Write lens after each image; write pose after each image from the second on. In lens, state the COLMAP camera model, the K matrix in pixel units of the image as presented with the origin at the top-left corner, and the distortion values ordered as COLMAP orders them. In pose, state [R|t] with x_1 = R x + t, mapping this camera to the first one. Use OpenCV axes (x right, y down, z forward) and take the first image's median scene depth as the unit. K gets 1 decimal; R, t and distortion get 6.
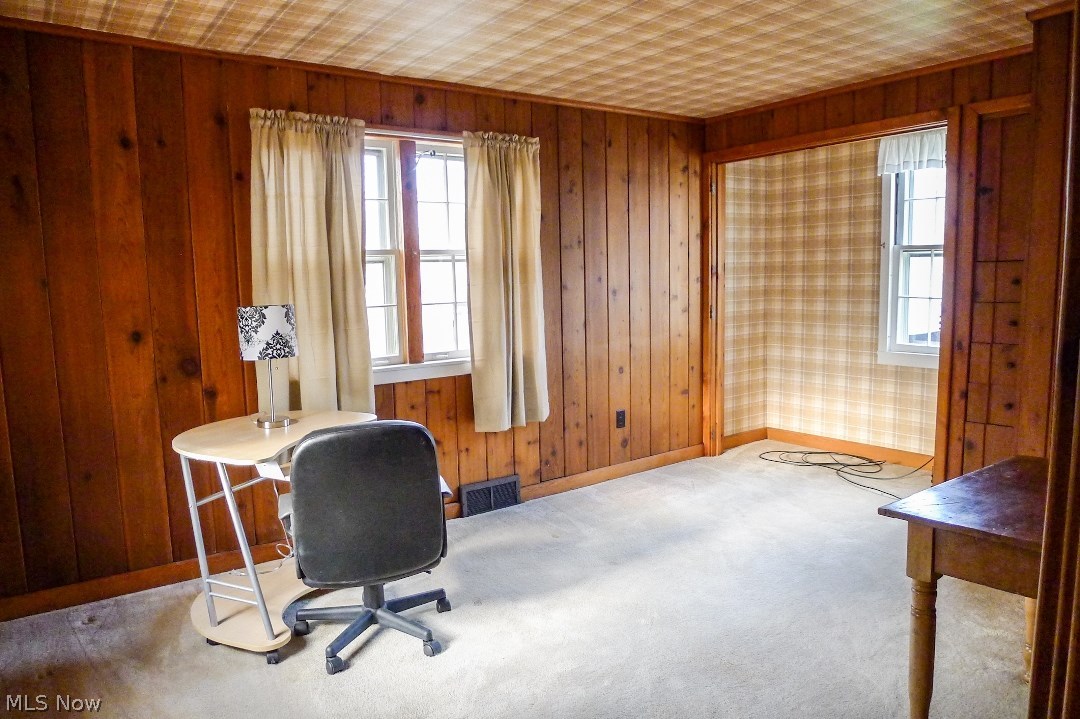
lens RADIAL K [[769.1, 0, 538.9], [0, 769.1, 363.9], [0, 0, 1]] dist [-0.049420, 0.004369]
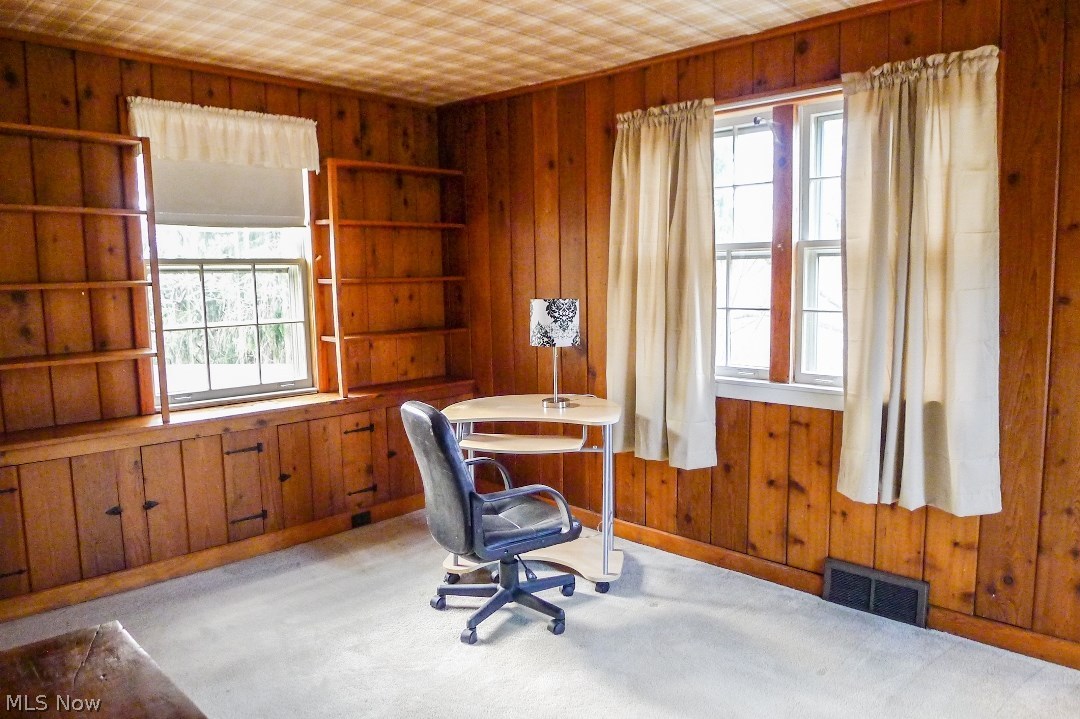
lens RADIAL K [[769.1, 0, 538.7], [0, 769.1, 358.4], [0, 0, 1]] dist [-0.049420, 0.004369]
pose [[0.137661, 0.131952, -0.981651, 0.588175], [-0.106301, 0.987330, 0.117809, -0.093317], [0.984759, 0.088132, 0.149943, 0.626669]]
